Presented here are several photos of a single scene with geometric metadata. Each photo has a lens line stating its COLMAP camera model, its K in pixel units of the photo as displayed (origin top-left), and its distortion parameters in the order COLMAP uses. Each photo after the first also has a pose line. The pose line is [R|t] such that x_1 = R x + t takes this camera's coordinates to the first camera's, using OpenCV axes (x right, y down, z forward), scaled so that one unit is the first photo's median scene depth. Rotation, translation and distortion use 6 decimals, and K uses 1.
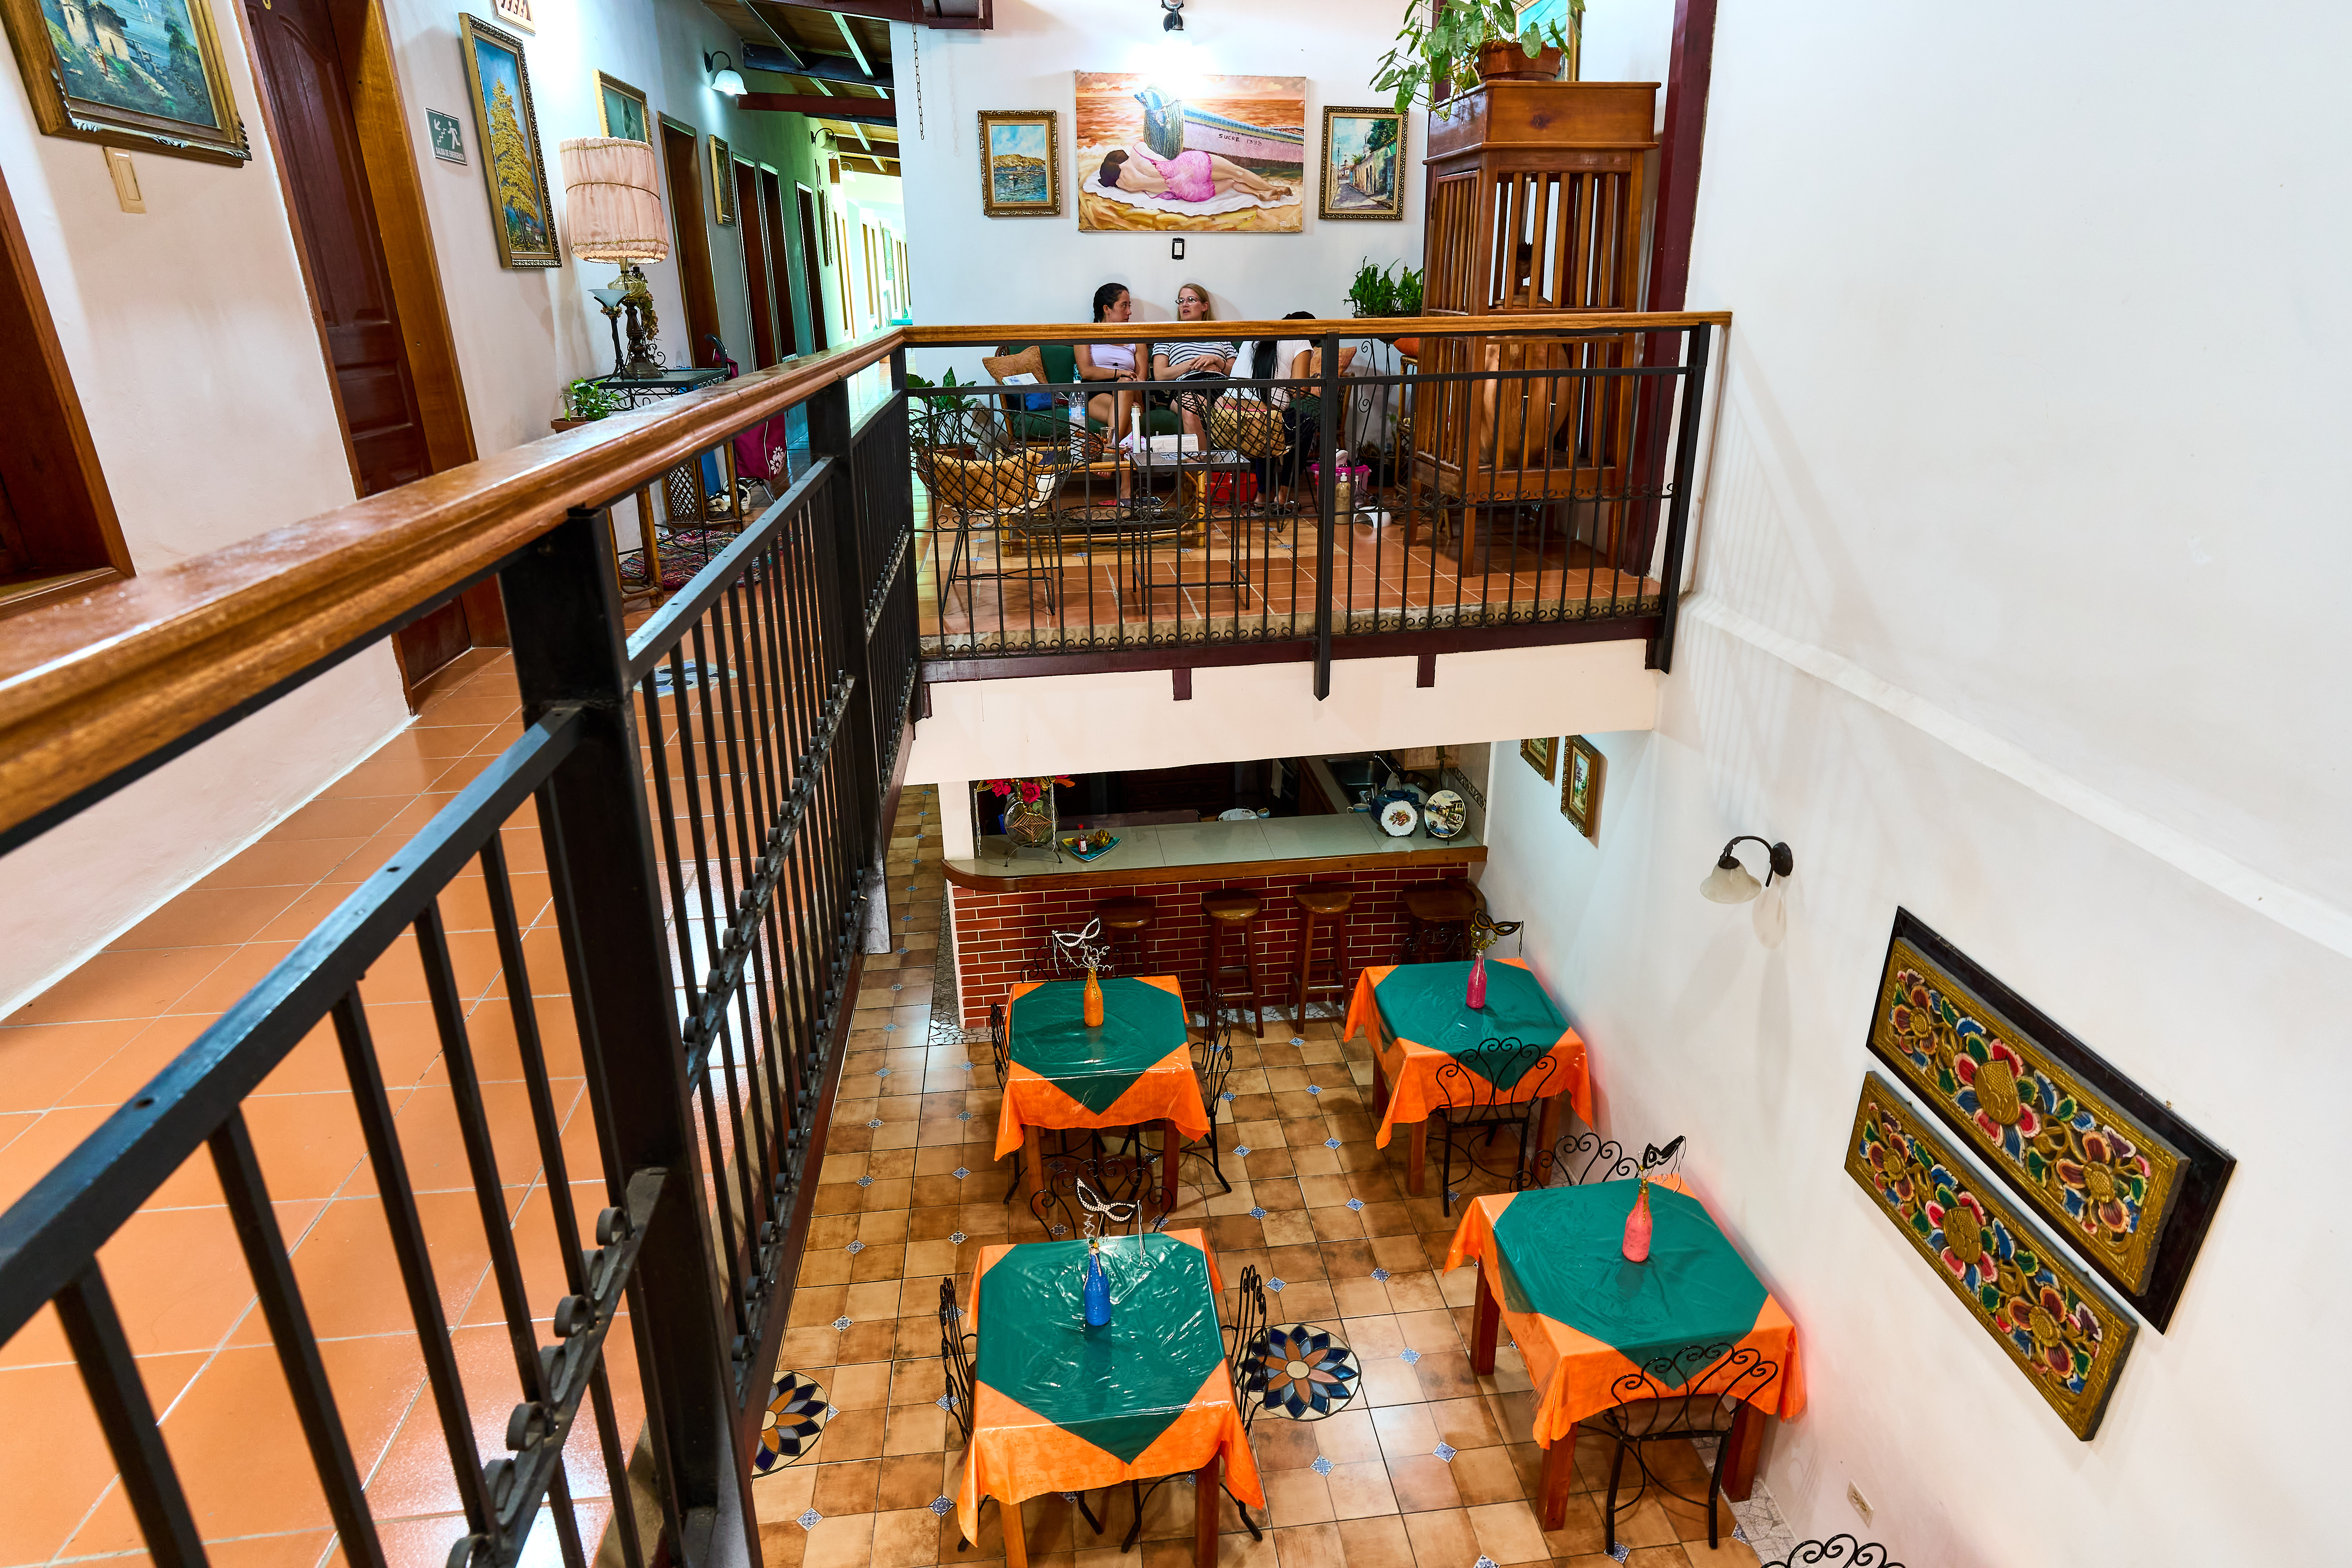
lens RADIAL K [[1285.4, 0, 1177.1], [0, 1285.4, 778.7], [0, 0, 1]] dist [-0.053962, 0.037489]
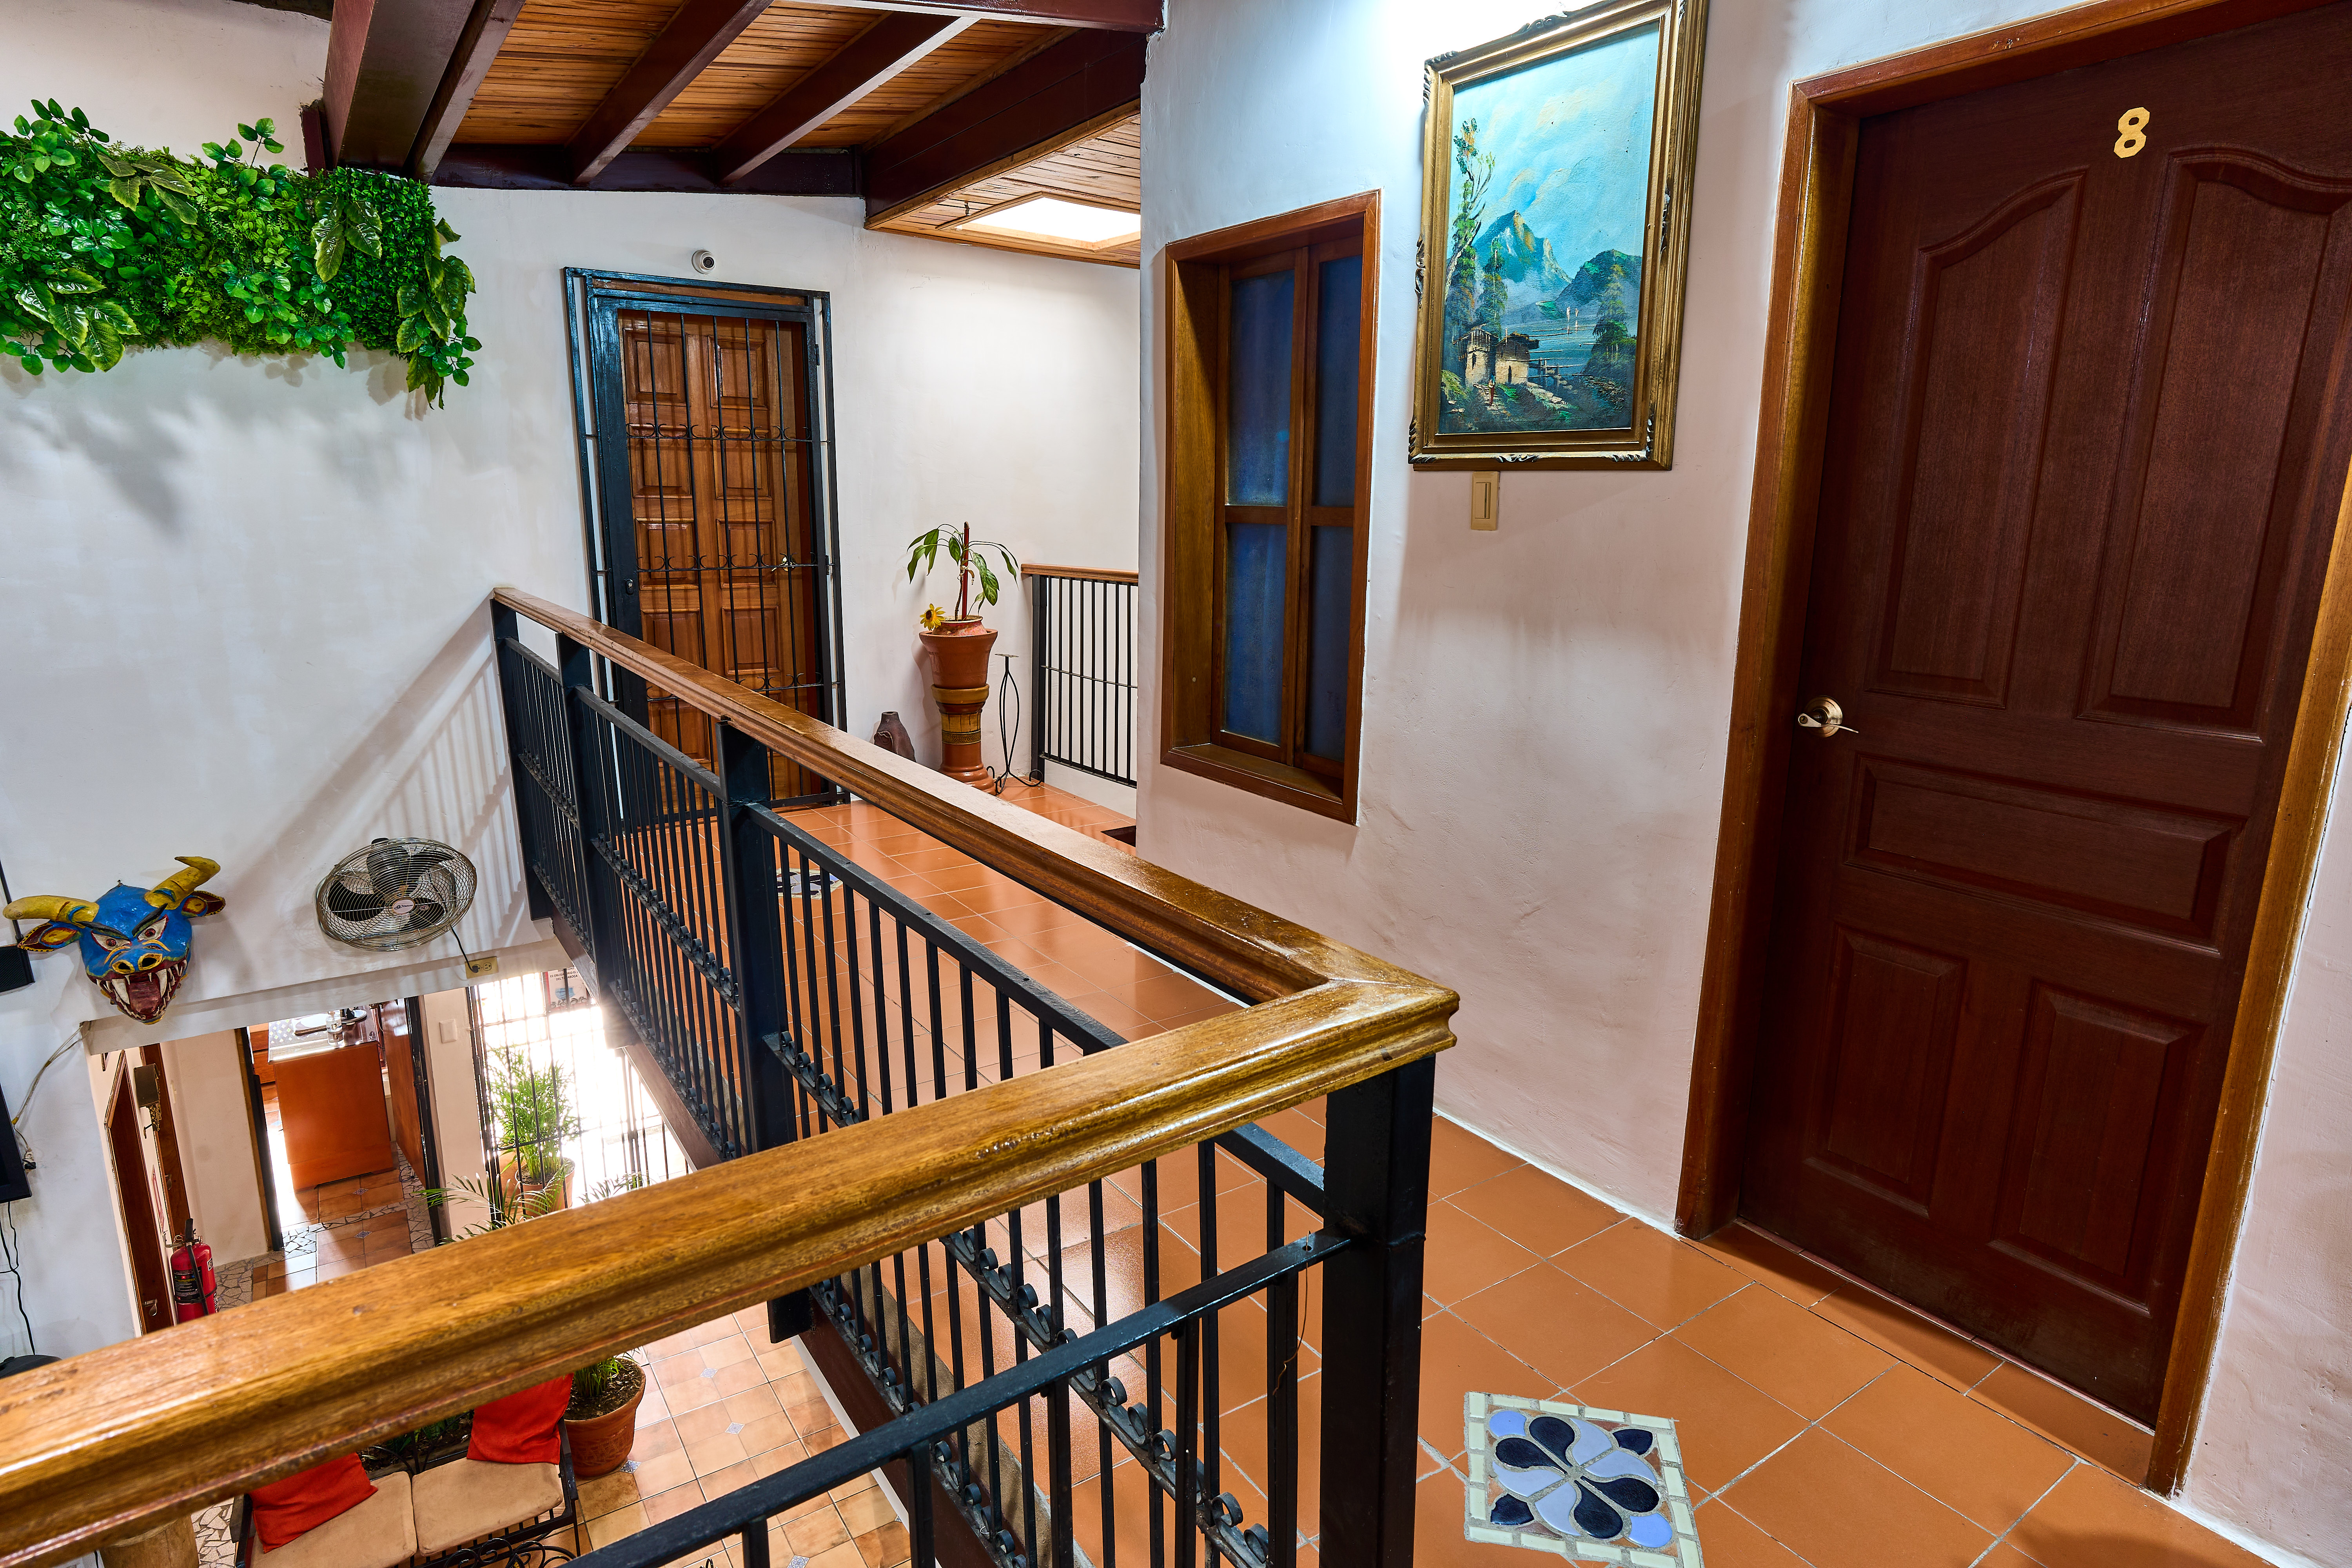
lens RADIAL K [[1287.1, 0, 1175.6], [0, 1287.1, 778.3], [0, 0, 1]] dist [-0.054031, 0.037884]
pose [[-0.888846, 0.103876, -0.446277, -0.073719], [-0.165198, 0.835815, 0.523568, -0.426048], [0.427391, 0.539095, -0.725750, 0.955404]]
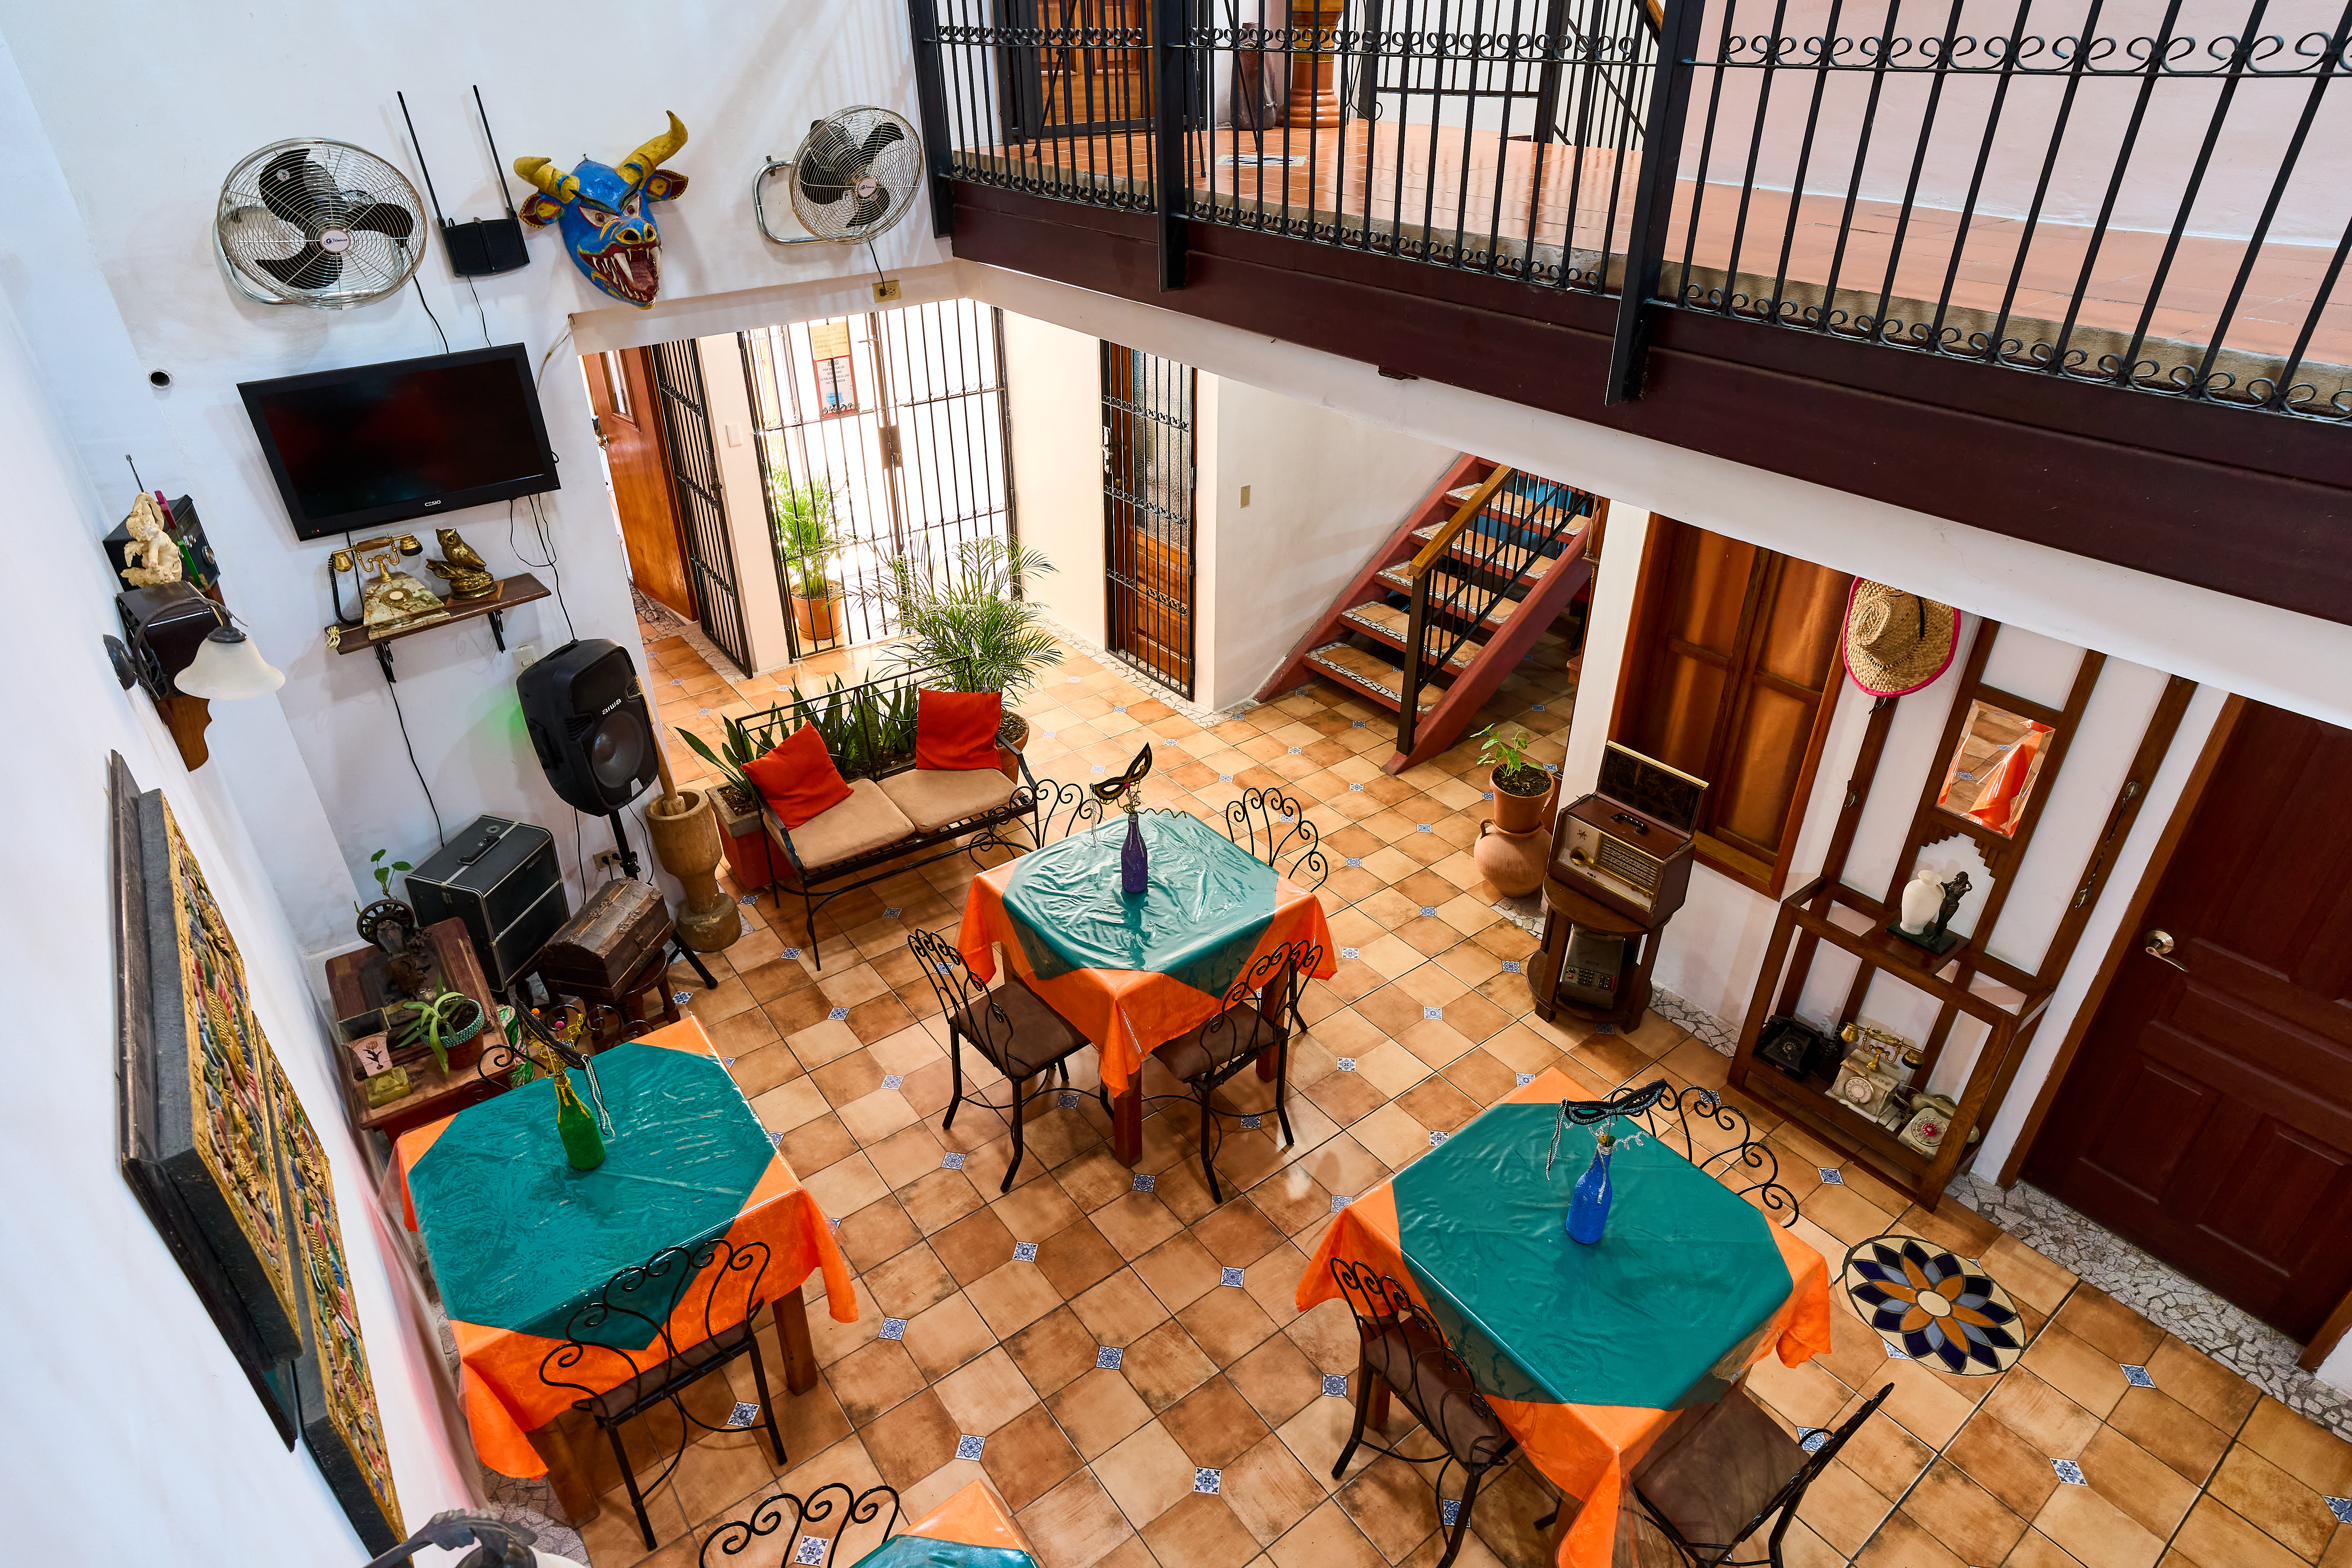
lens RADIAL K [[1287.1, 0, 1175.6], [0, 1287.1, 778.3], [0, 0, 1]] dist [-0.054031, 0.037884]
pose [[-0.865212, 0.276978, -0.417962, 0.320266], [-0.164369, 0.630837, 0.758305, -0.224466], [0.473700, 0.724795, -0.500281, 0.945299]]
